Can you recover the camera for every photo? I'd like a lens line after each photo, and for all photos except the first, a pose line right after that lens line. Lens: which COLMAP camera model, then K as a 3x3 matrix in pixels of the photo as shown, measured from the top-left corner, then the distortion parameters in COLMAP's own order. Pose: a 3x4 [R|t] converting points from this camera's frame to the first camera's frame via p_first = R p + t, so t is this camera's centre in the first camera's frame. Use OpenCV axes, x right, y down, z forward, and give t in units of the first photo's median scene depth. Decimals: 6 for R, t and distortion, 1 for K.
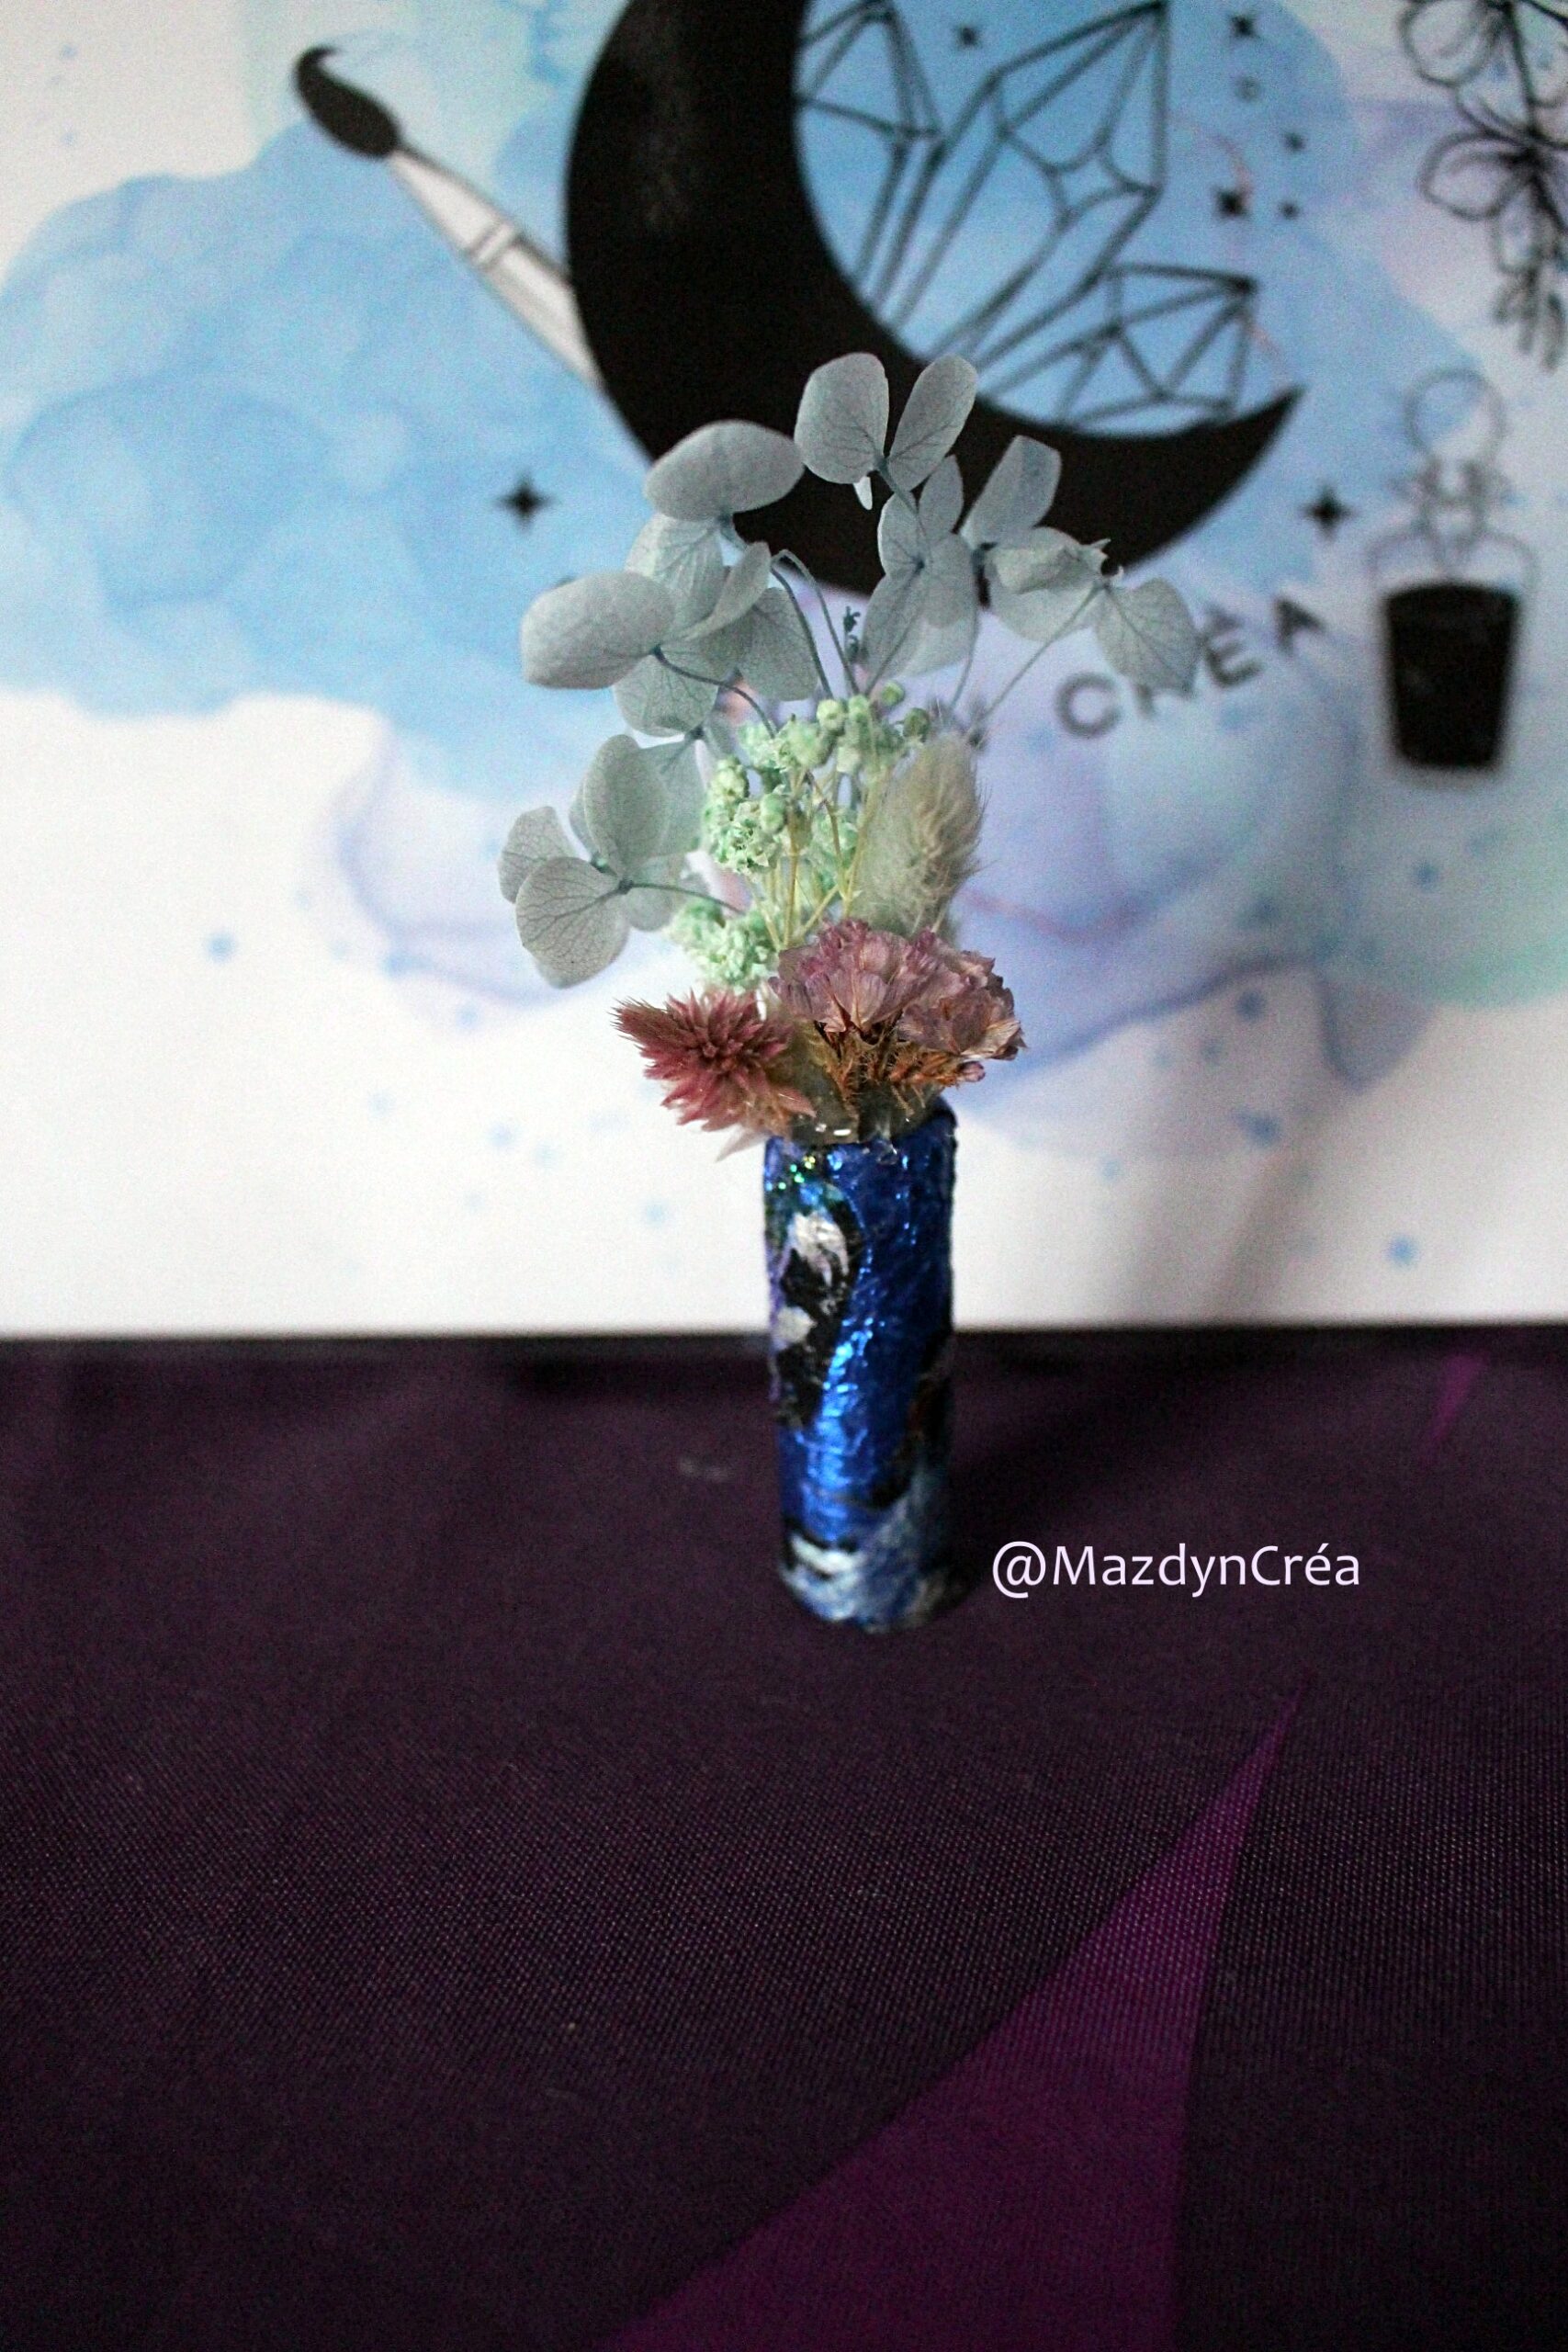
lens RADIAL K [[1455.3, 0, 767.8], [0, 1455.3, 1186.5], [0, 0, 1]] dist [-0.074270, 0.024031]
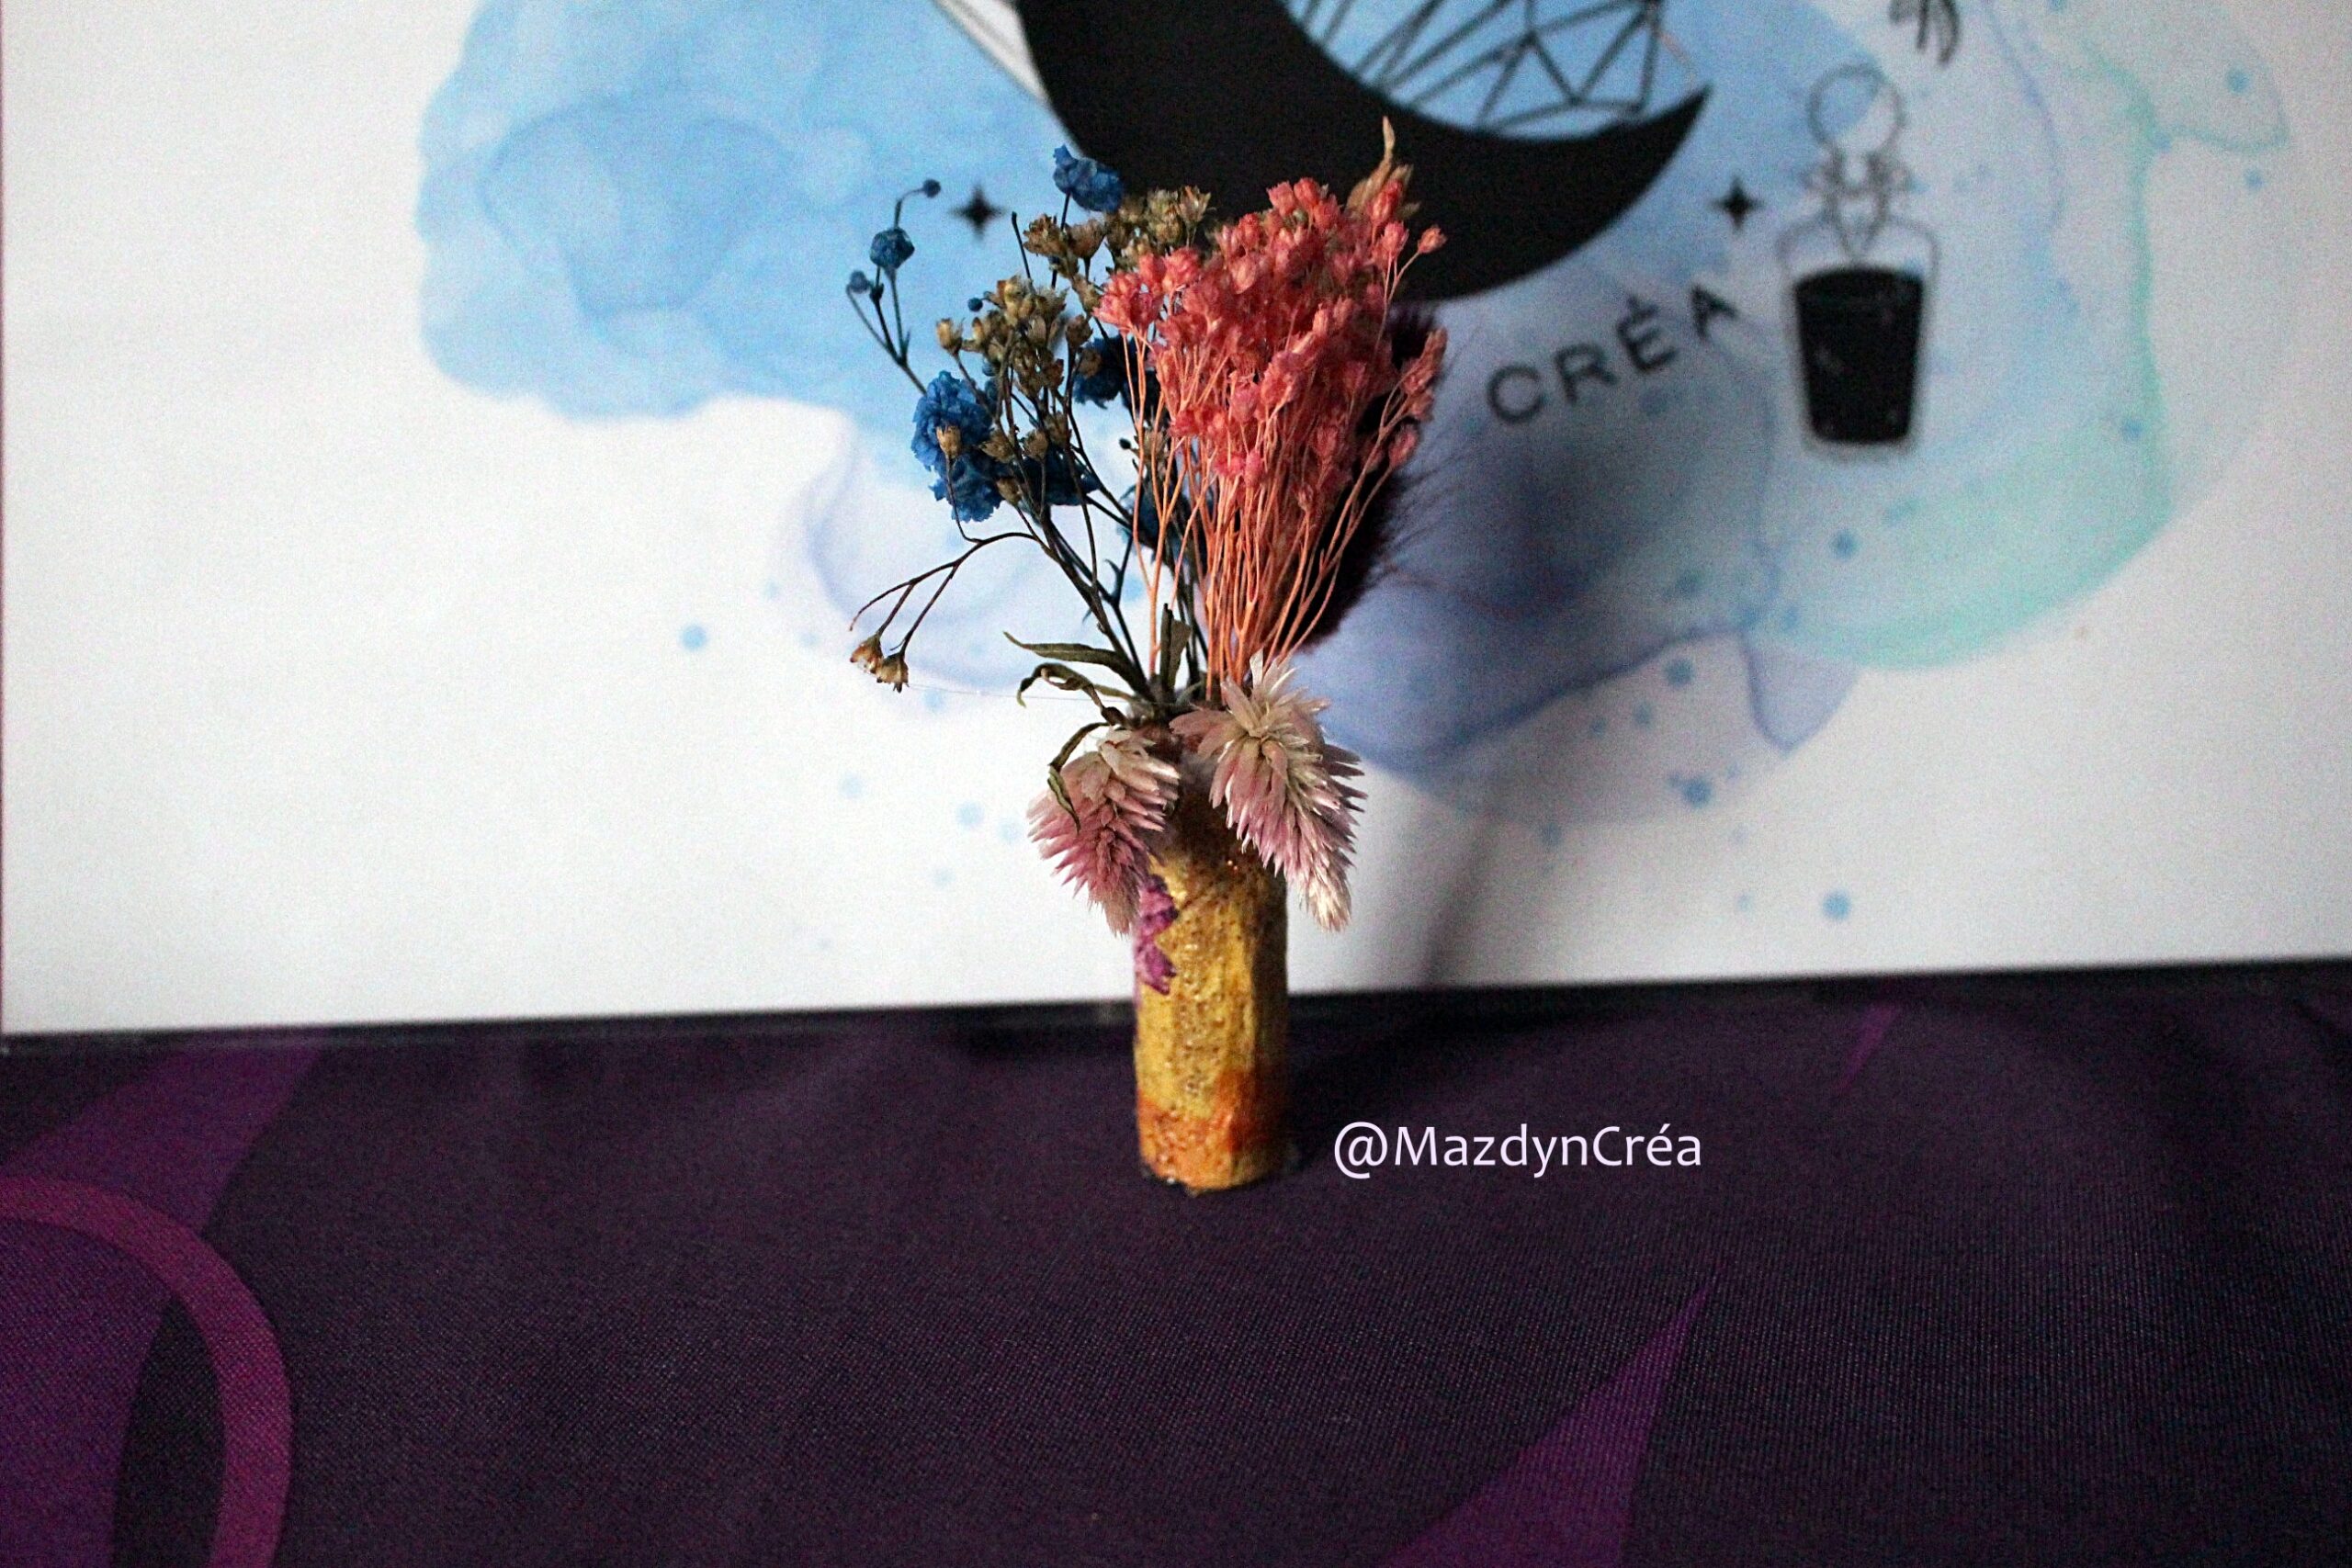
lens RADIAL K [[2199.4, 0, 1155.0], [0, 2199.4, 830.4], [0, 0, 1]] dist [-0.051003, 0.000000]
pose [[0.999427, -0.022960, 0.024872, -0.089666], [0.024253, 0.998301, -0.052987, 0.064569], [-0.023613, 0.053559, 0.998285, -0.586197]]
